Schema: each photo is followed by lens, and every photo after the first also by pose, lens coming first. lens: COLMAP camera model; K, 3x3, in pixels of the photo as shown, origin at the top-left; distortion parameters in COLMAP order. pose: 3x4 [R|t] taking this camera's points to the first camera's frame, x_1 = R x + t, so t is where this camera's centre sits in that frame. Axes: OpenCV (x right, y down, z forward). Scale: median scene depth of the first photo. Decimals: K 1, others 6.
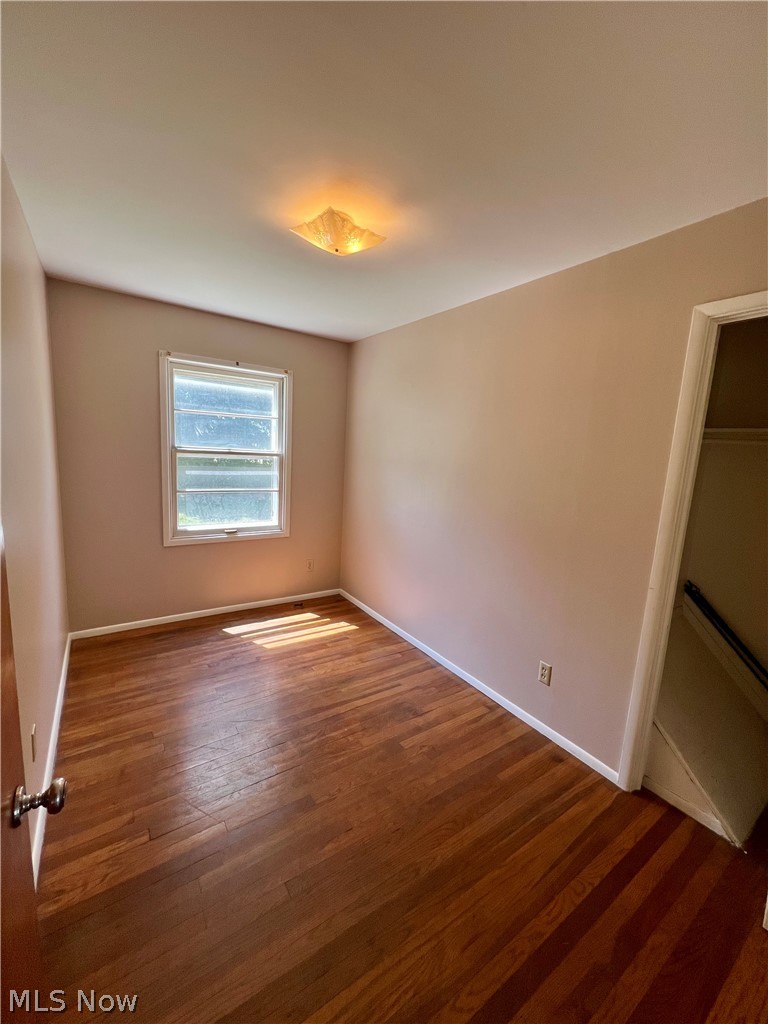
lens RADIAL K [[410.2, 0, 386.6], [0, 410.2, 509.5], [0, 0, 1]] dist [-0.003522, 0.000833]
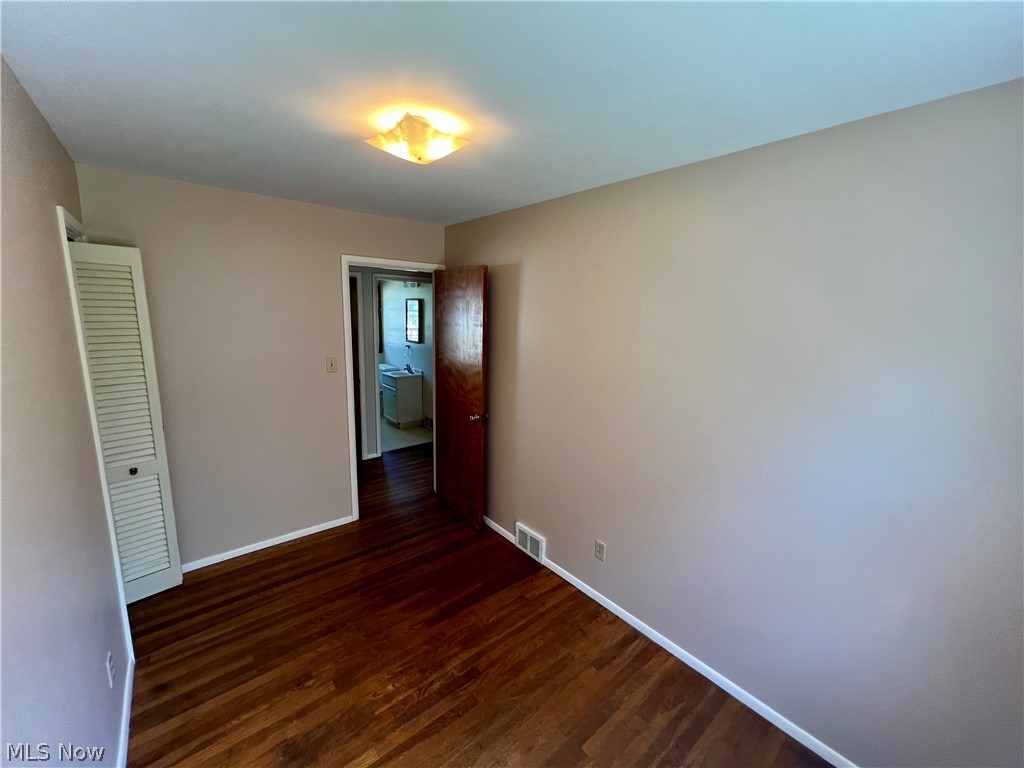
lens RADIAL K [[410.2, 0, 510.0], [0, 410.2, 382.1], [0, 0, 1]] dist [-0.003522, 0.000833]
pose [[-0.991908, -0.072522, -0.104205, -0.198424], [-0.102127, 0.943390, 0.315571, -0.374559], [0.075420, 0.323660, -0.943163, 1.587289]]
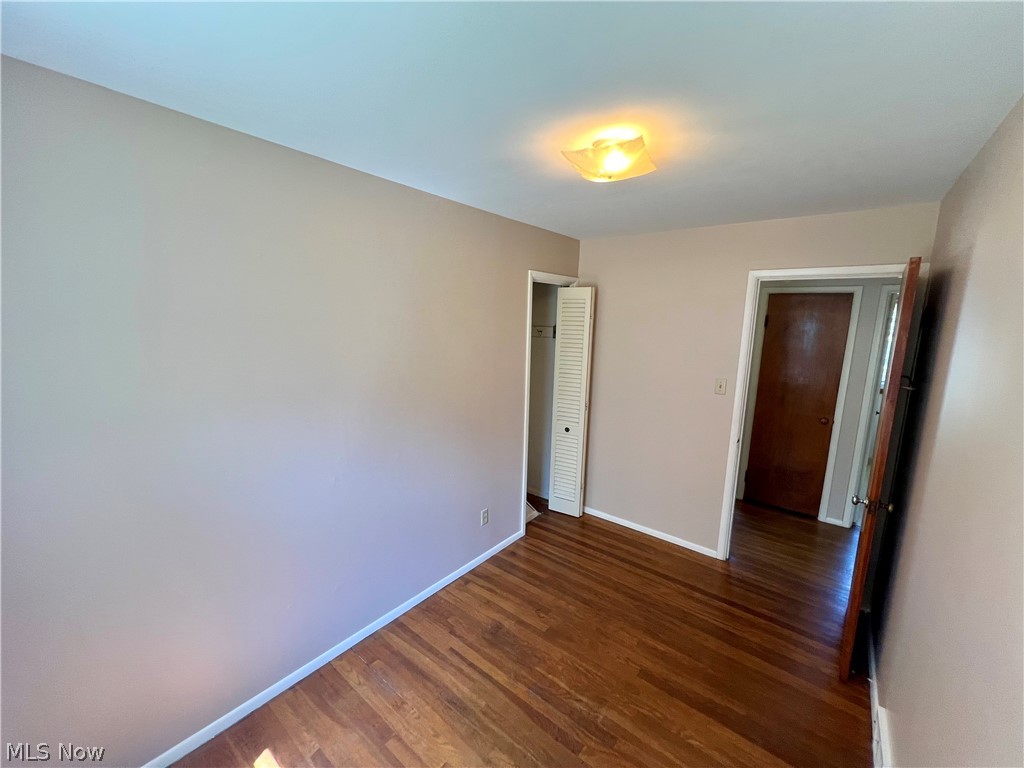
lens RADIAL K [[410.2, 0, 510.0], [0, 410.2, 382.1], [0, 0, 1]] dist [-0.003522, 0.000833]
pose [[-0.280340, -0.216128, 0.935253, -0.794034], [0.102246, 0.962056, 0.252970, -0.351561], [-0.954440, 0.166544, -0.247604, 1.194587]]
